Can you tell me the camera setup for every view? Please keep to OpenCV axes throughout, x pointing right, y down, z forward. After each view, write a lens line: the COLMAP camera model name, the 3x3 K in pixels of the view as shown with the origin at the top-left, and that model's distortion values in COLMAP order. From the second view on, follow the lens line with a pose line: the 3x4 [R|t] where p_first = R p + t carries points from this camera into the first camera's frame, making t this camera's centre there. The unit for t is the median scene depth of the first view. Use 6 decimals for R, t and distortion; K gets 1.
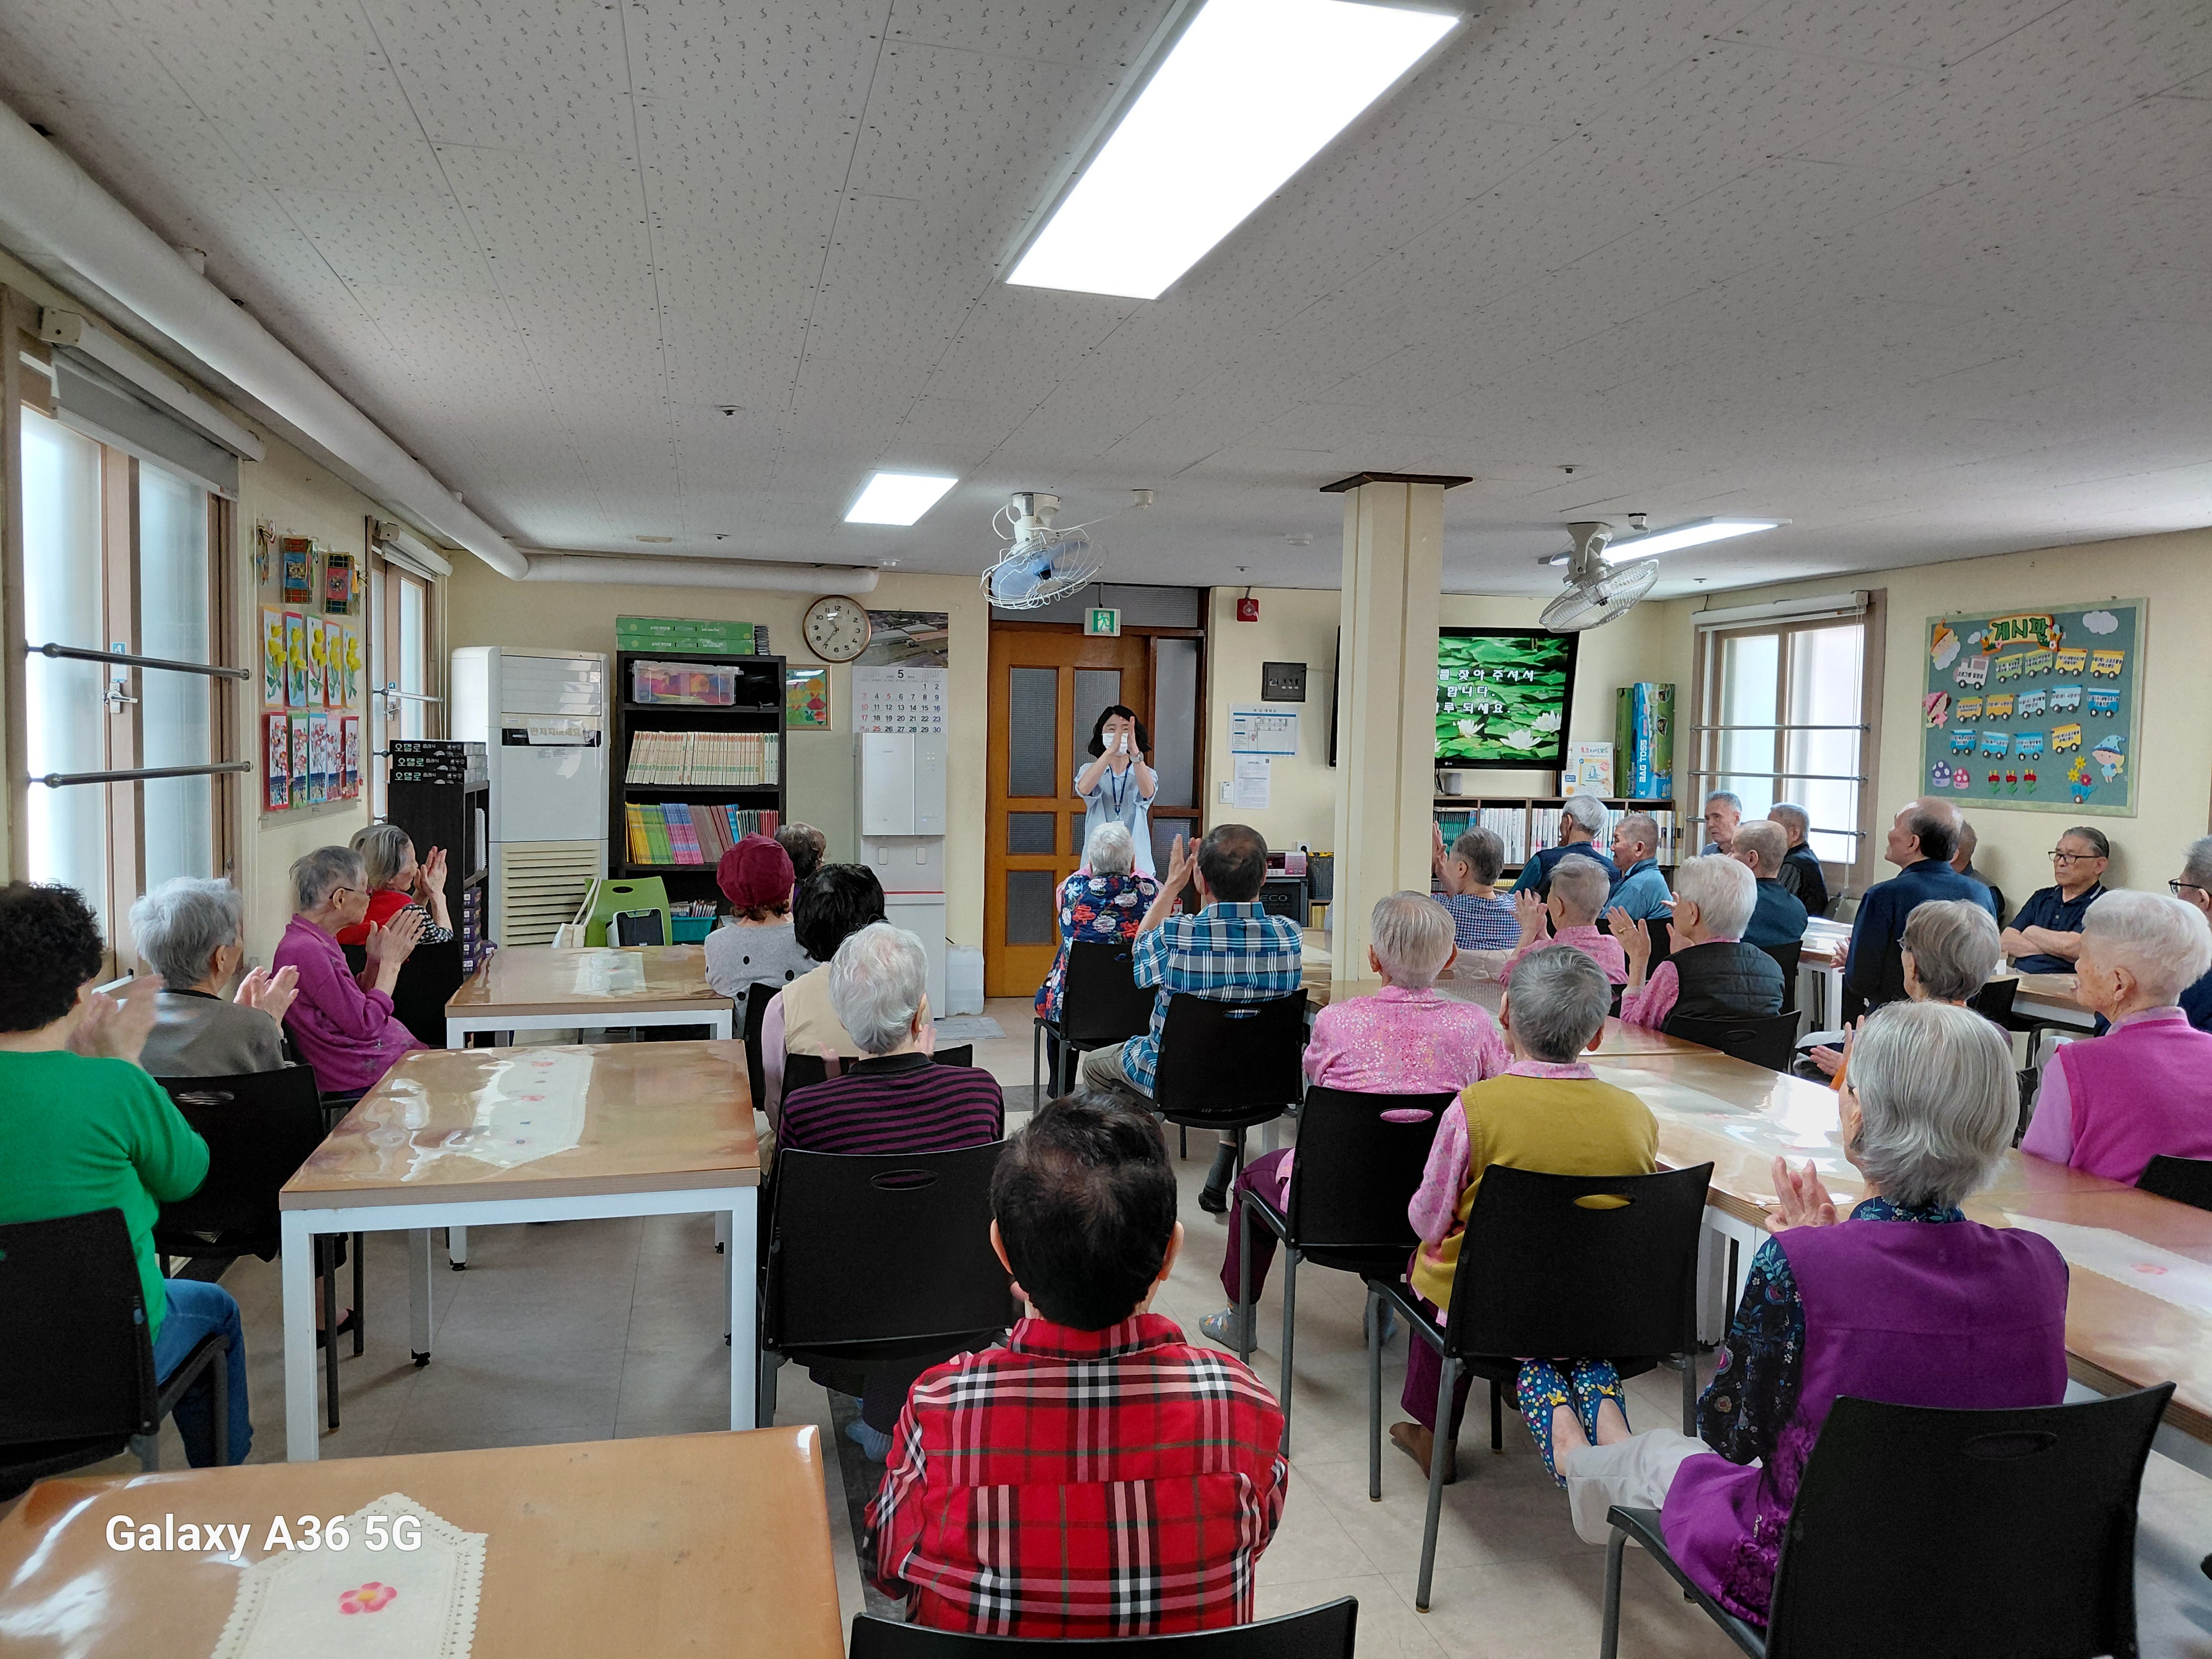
lens RADIAL K [[1604.6, 0, 1098.9], [0, 1604.6, 827.9], [0, 0, 1]] dist [0.006254, -0.009222]
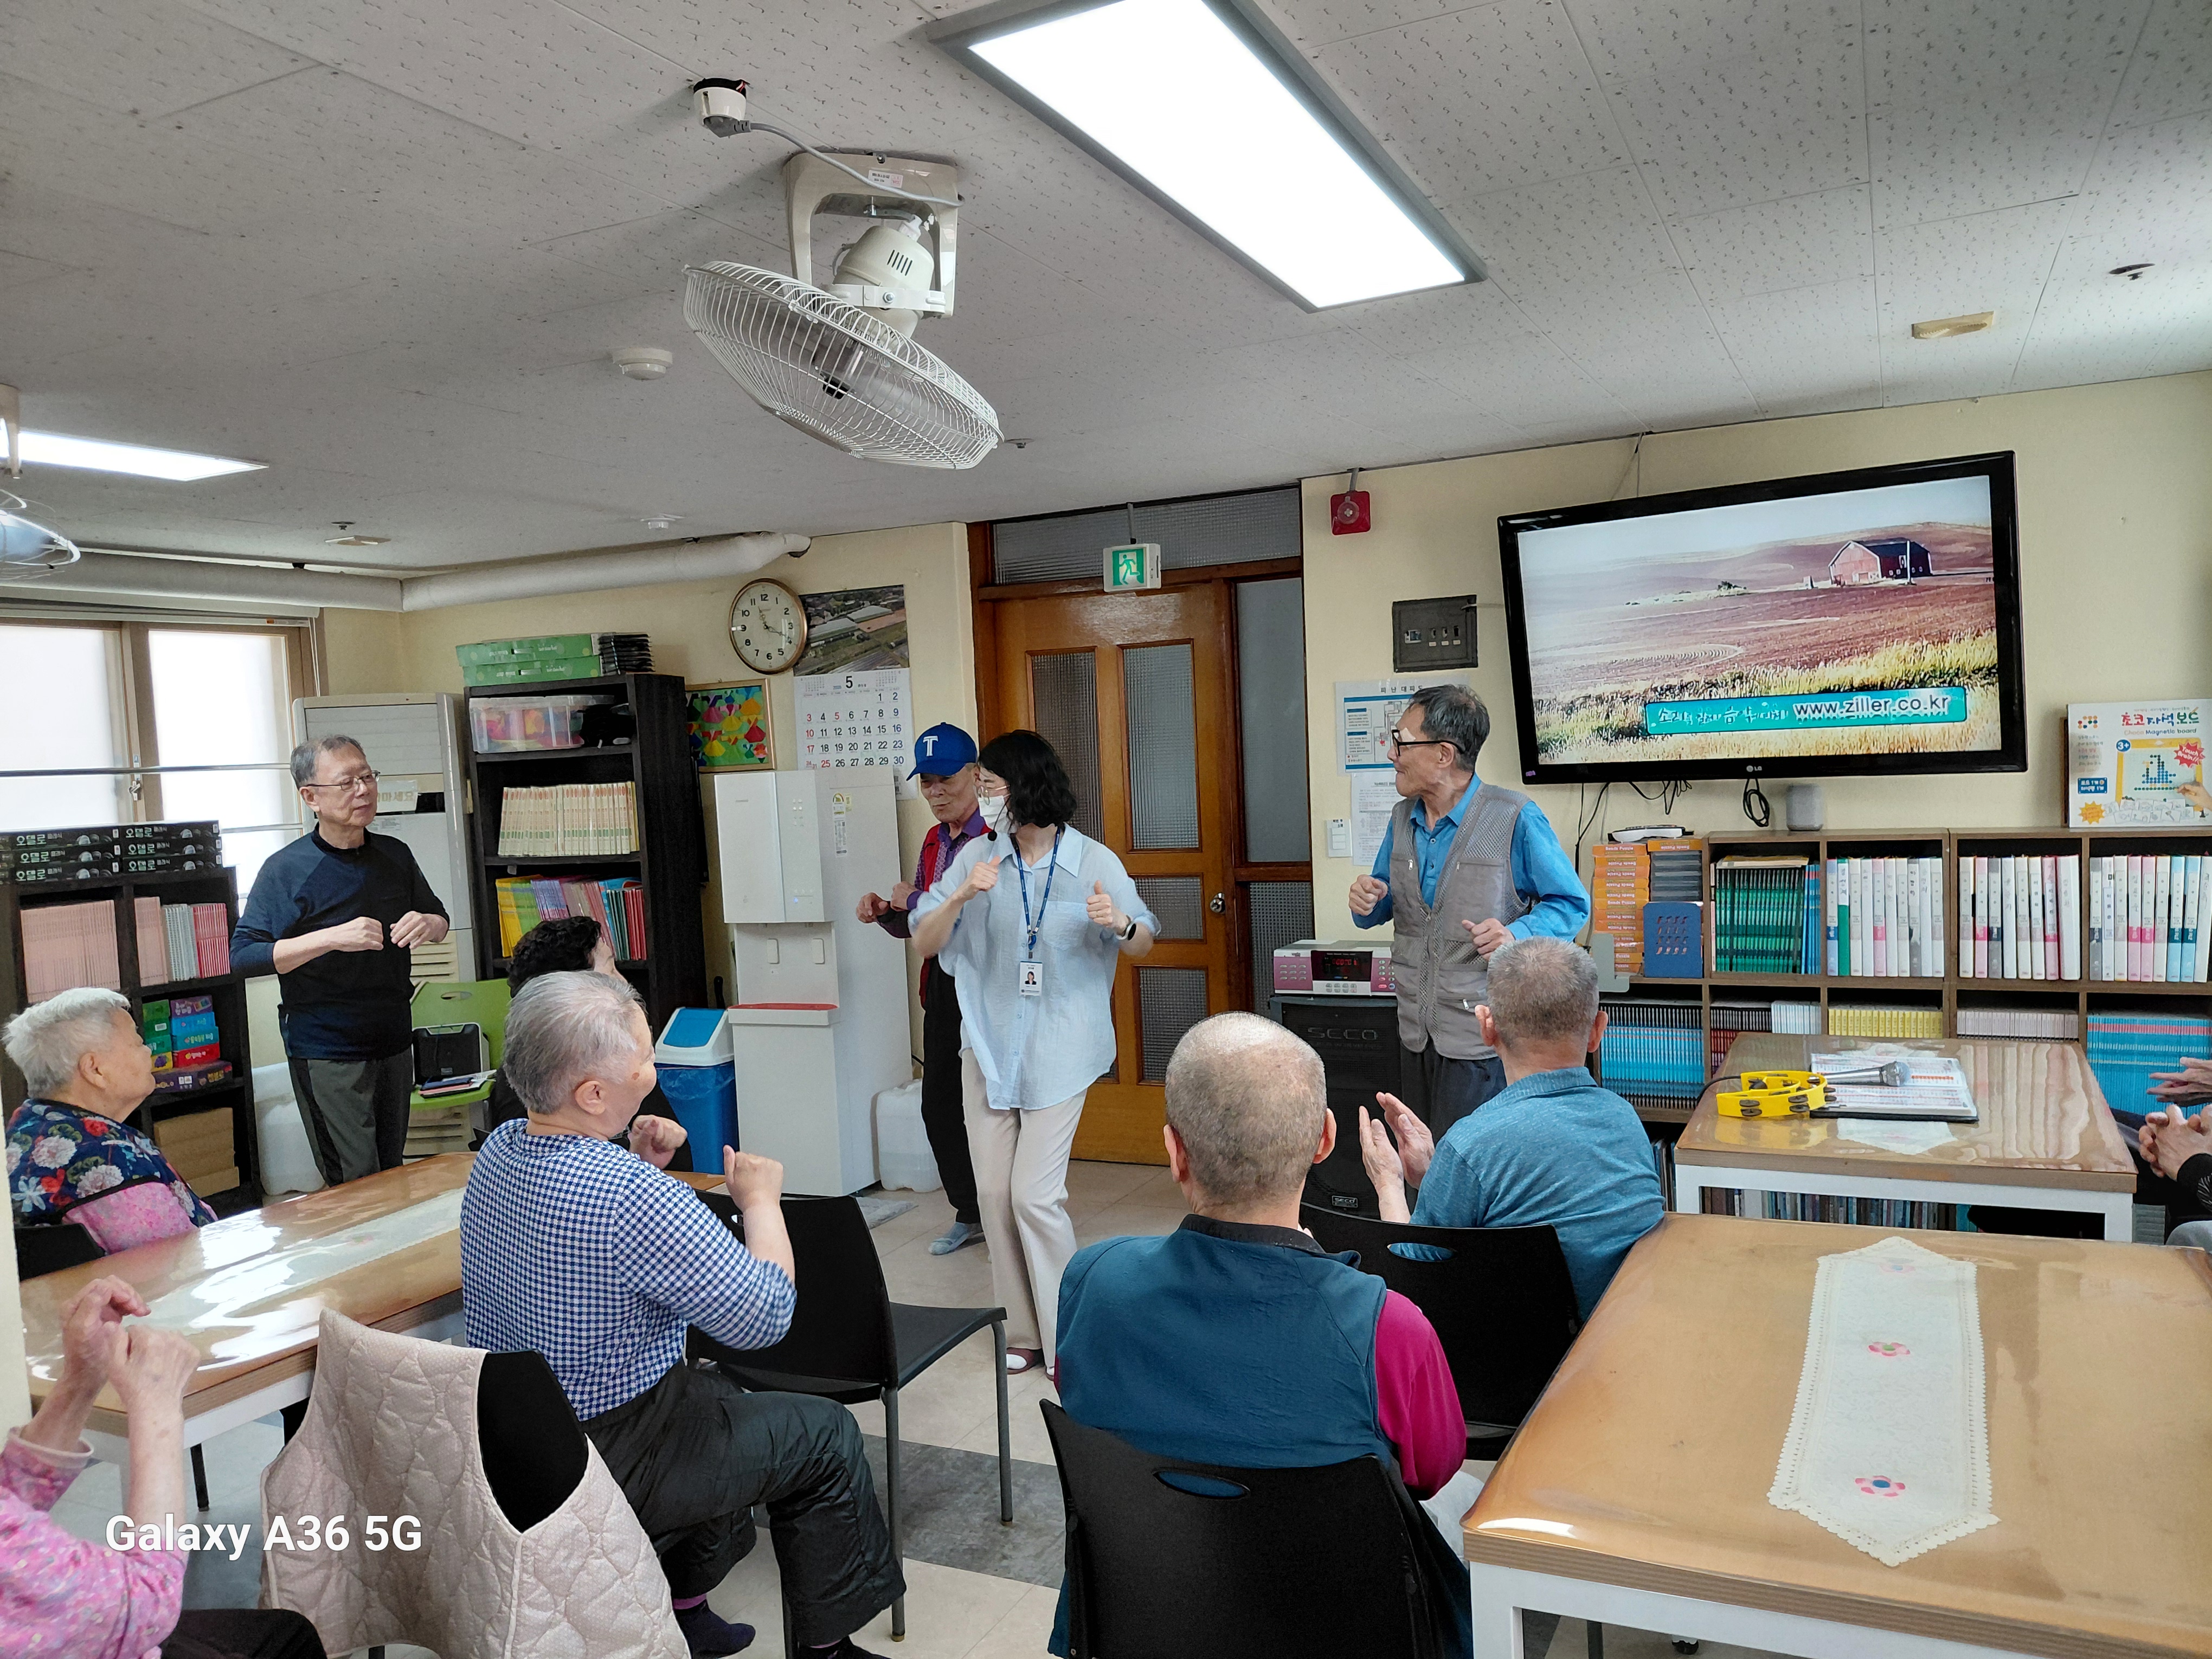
lens RADIAL K [[1604.6, 0, 1111.3], [0, 1604.6, 843.6], [0, 0, 1]] dist [0.006254, -0.009222]
pose [[0.778958, -0.019561, -0.626771, 0.392834], [0.029132, 0.999563, 0.005010, -0.026917], [0.626399, -0.022162, 0.779187, 0.532829]]
